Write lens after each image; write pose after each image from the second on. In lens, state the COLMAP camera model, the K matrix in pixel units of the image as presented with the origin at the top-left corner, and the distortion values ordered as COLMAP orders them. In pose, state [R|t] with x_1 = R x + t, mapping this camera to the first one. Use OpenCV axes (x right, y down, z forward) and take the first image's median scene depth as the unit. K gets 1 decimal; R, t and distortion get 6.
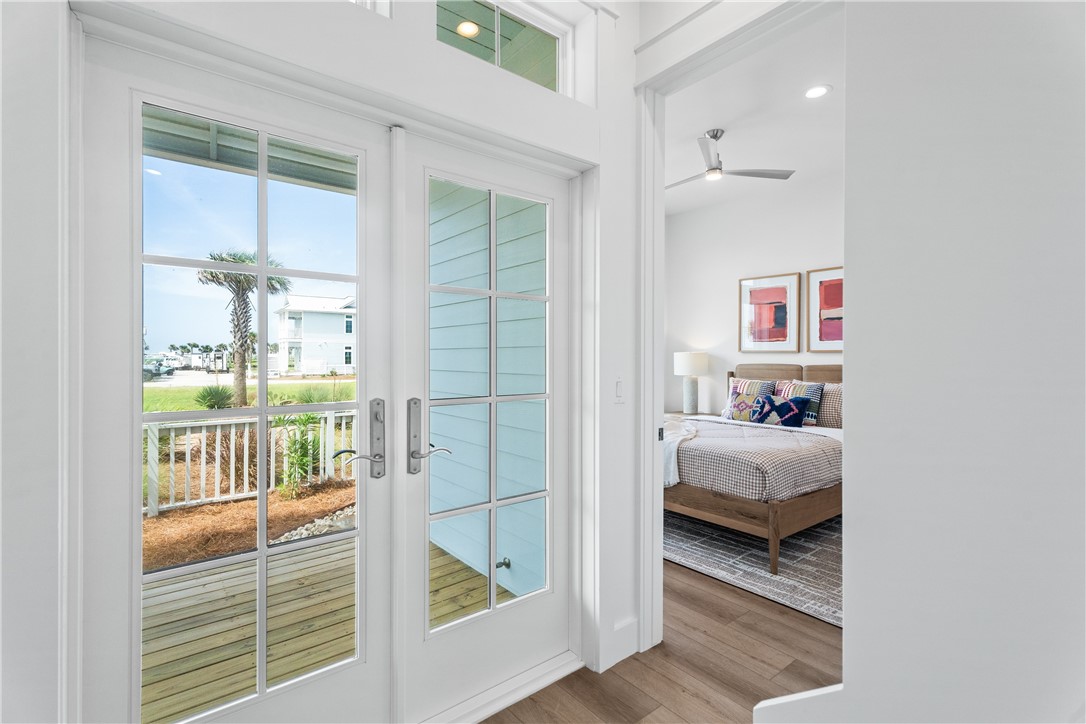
lens RADIAL K [[497.4, 0, 546.3], [0, 497.4, 362.8], [0, 0, 1]] dist [0.003275, 0.000353]
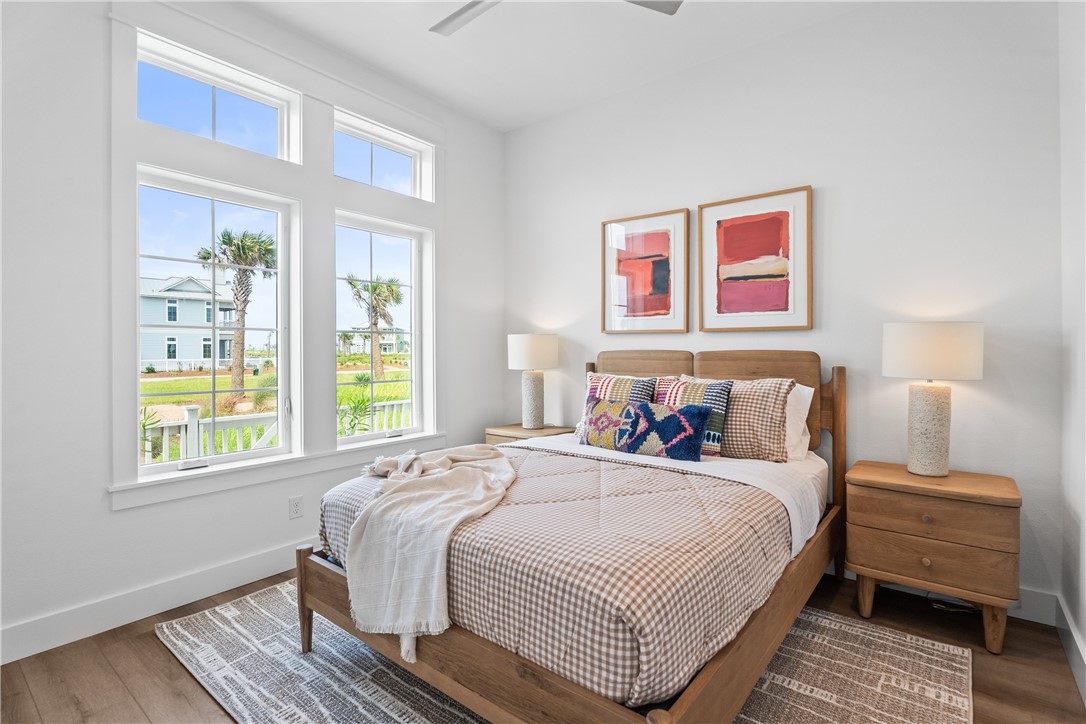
lens RADIAL K [[509.3, 0, 545.8], [0, 509.3, 364.6], [0, 0, 1]] dist [-0.009195, -0.000299]
pose [[0.973510, -0.012596, 0.228295, 0.188891], [0.008226, 0.999764, 0.020082, 0.007191], [-0.228495, -0.017672, 0.973385, 0.425917]]
